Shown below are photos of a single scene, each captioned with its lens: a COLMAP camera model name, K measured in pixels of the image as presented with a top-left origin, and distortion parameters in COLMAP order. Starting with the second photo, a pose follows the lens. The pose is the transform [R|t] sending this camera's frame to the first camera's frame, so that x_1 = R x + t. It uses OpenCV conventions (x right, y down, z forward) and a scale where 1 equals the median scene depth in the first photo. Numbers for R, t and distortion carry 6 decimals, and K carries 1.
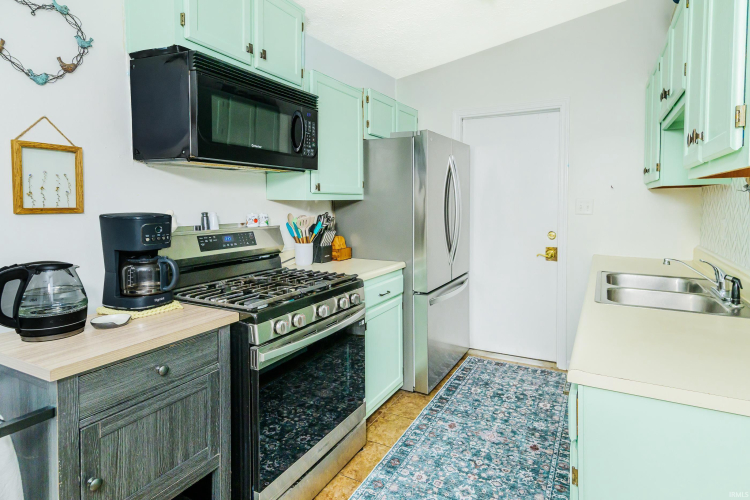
lens RADIAL K [[403.8, 0, 411.3], [0, 403.8, 215.2], [0, 0, 1]] dist [0.024399, -0.000733]
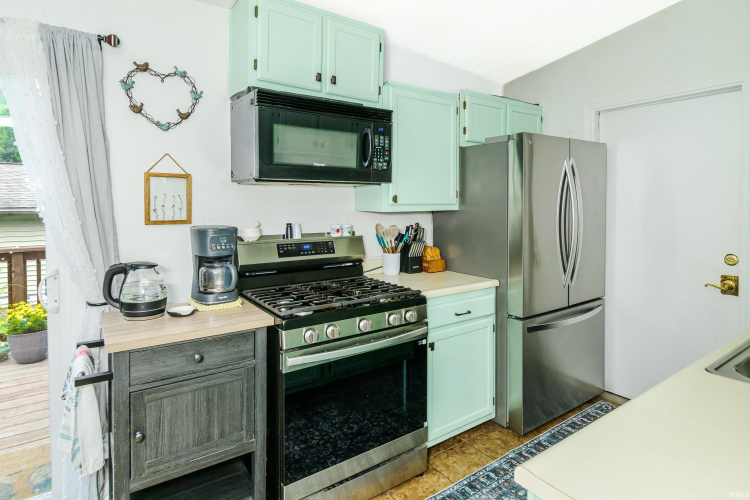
lens RADIAL K [[401.3, 0, 376.1], [0, 401.3, 207.5], [0, 0, 1]] dist [0.000085, -0.000261]
pose [[0.877499, 0.006725, -0.479530, 0.232135], [-0.019257, 0.999589, -0.021220, -0.029219], [0.479191, 0.027855, 0.877269, 0.107550]]
